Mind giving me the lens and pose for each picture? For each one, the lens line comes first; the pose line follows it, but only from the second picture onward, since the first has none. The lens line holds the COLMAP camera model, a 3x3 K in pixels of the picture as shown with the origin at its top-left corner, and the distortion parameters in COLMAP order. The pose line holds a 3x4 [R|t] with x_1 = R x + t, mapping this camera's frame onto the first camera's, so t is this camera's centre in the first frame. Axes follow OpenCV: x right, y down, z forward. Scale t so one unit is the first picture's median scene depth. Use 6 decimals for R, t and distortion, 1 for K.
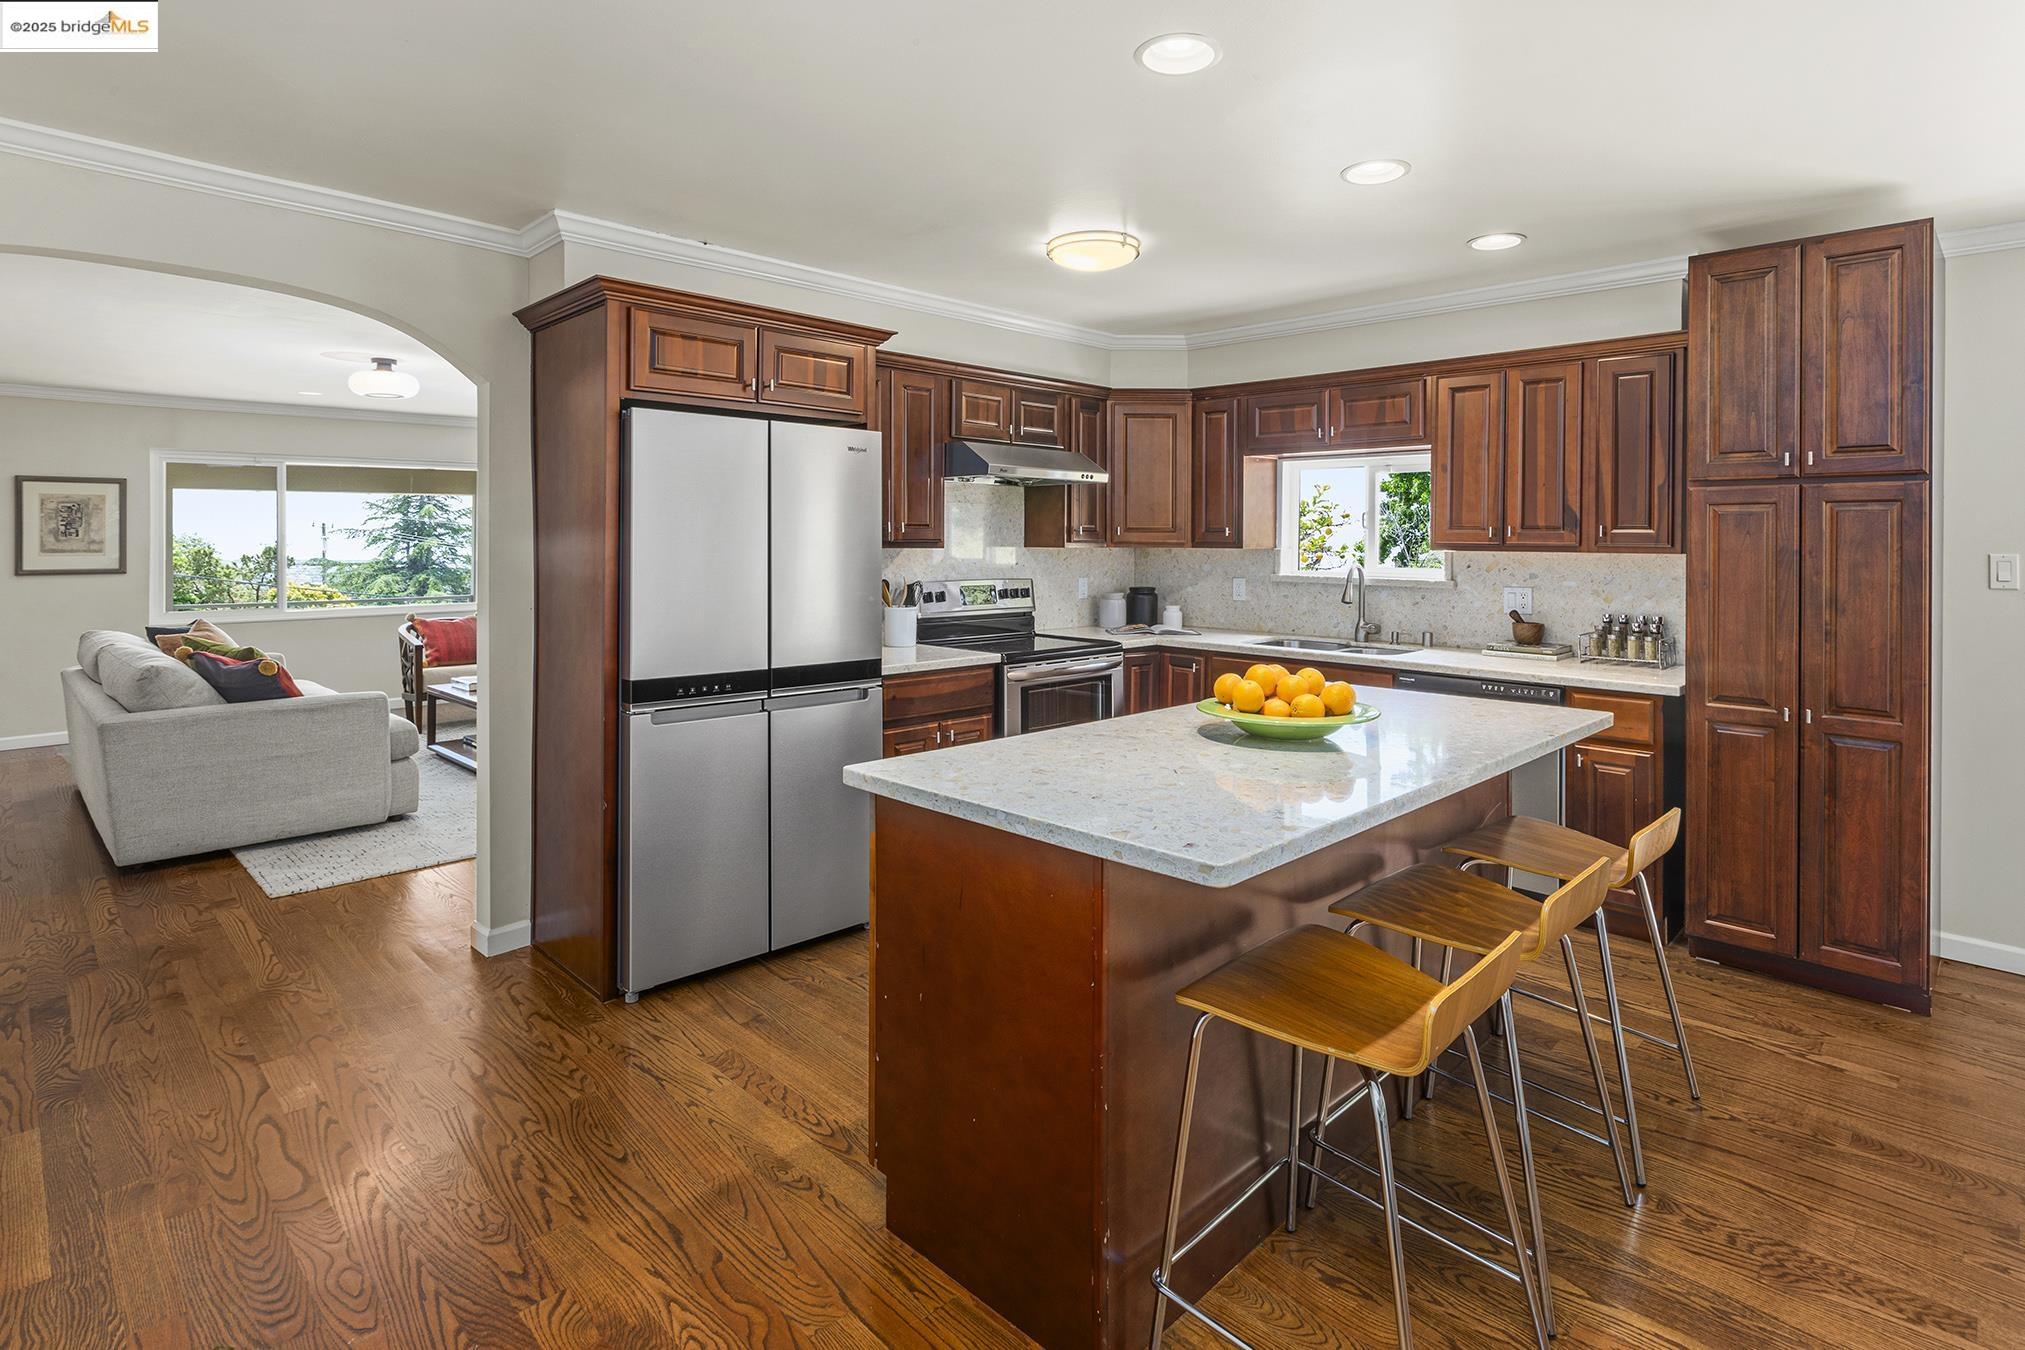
lens RADIAL K [[1014.4, 0, 1012.3], [0, 1014.4, 541.2], [0, 0, 1]] dist [0.000209, 0.000208]
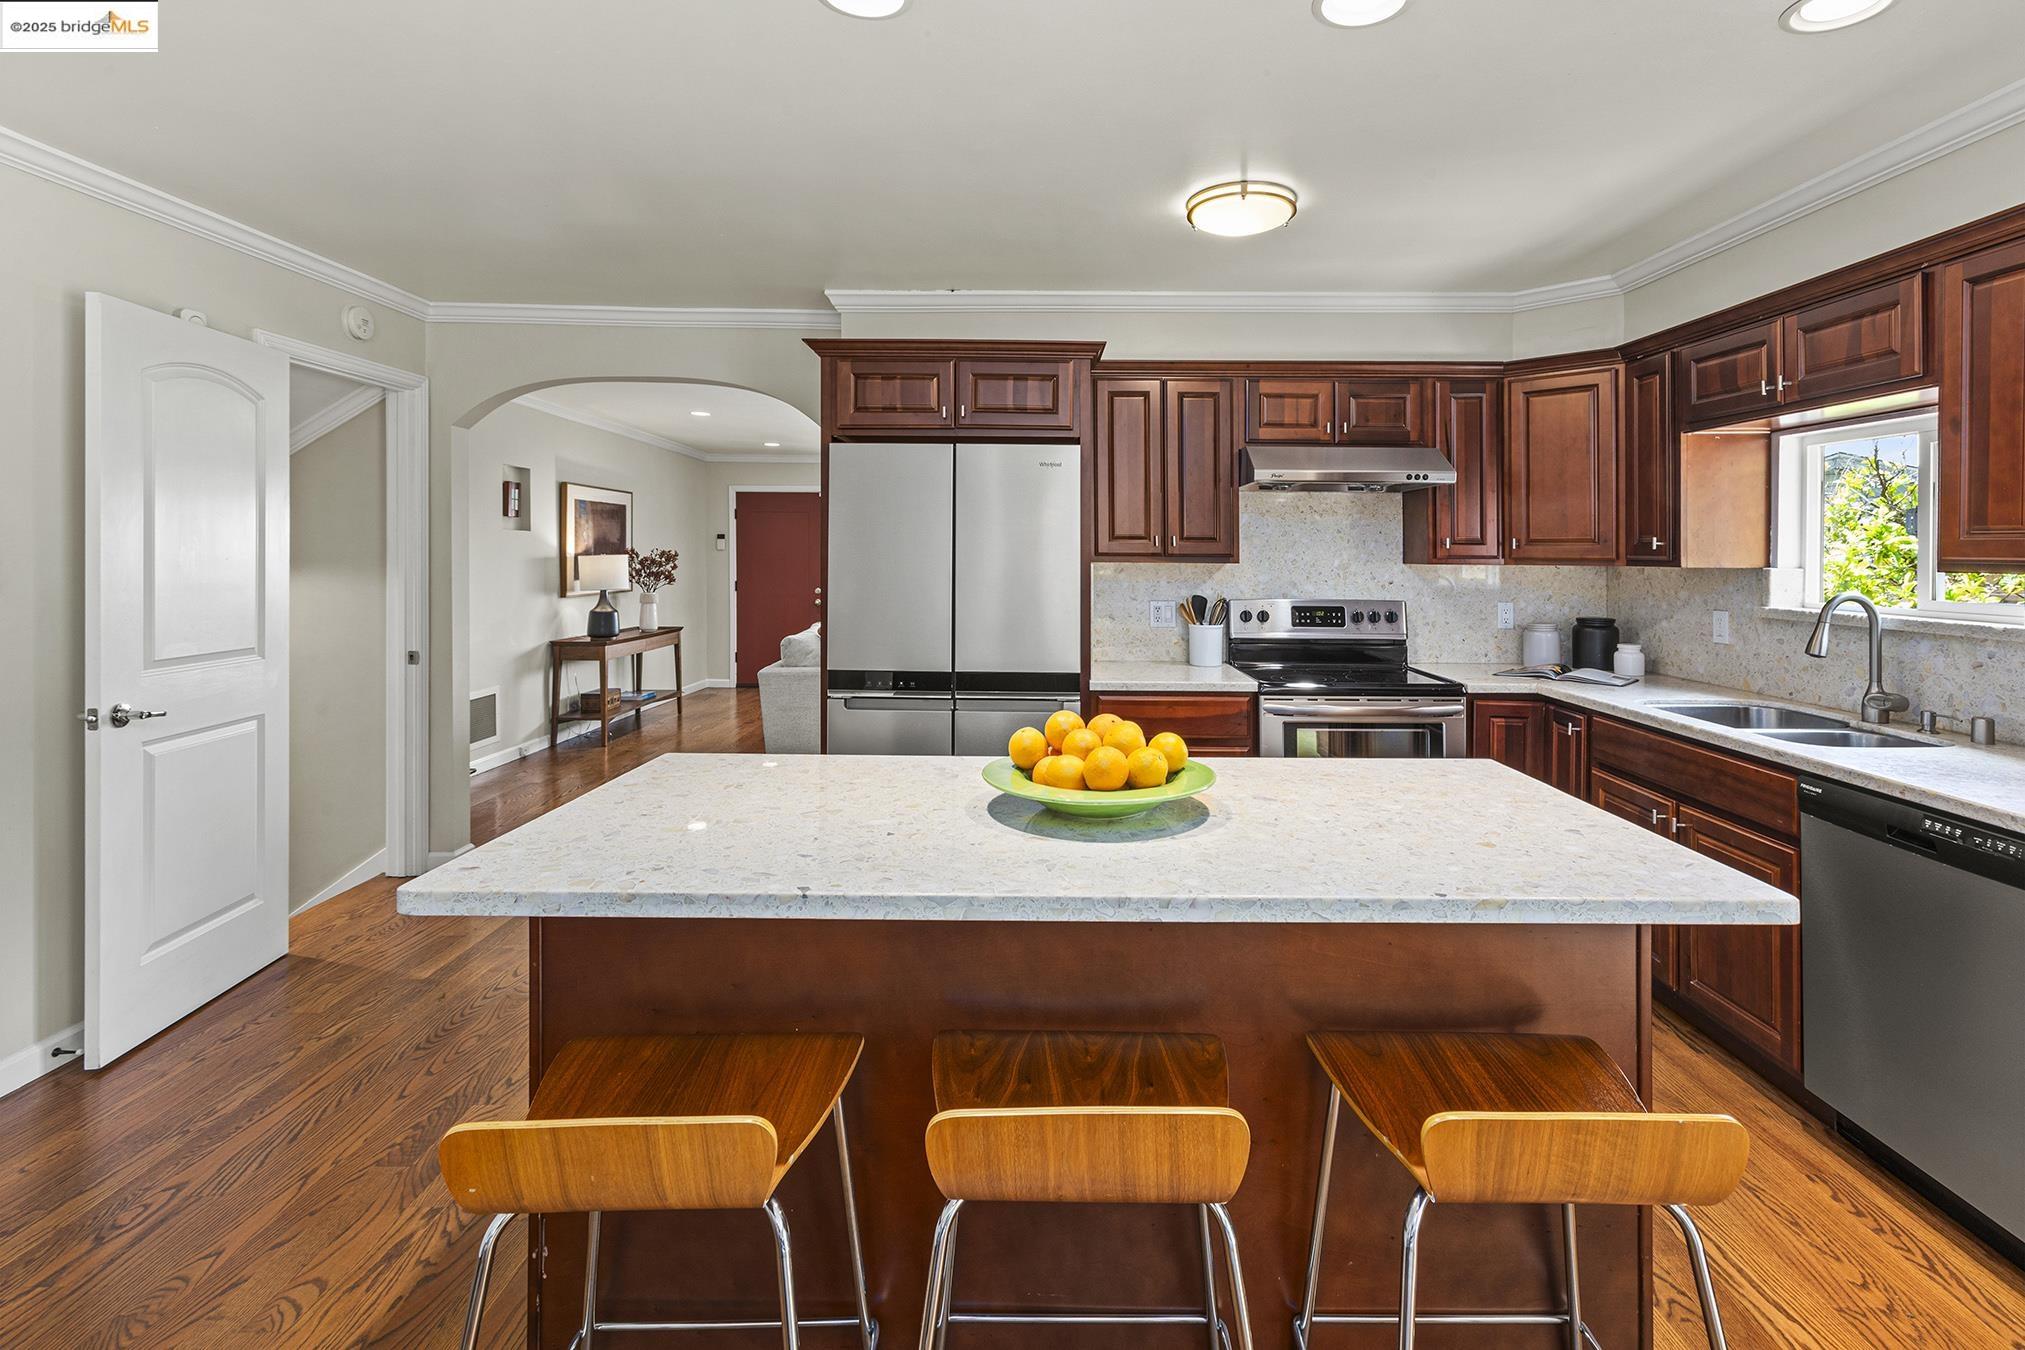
lens RADIAL K [[949.0, 0, 1027.3], [0, 949.0, 556.0], [0, 0, 1]] dist [0.002248, 0.000785]
pose [[0.711701, 0.001326, -0.702481, 0.430466], [-0.003855, 0.999991, -0.002017, 0.003041], [0.702472, 0.004144, 0.711699, 0.267763]]
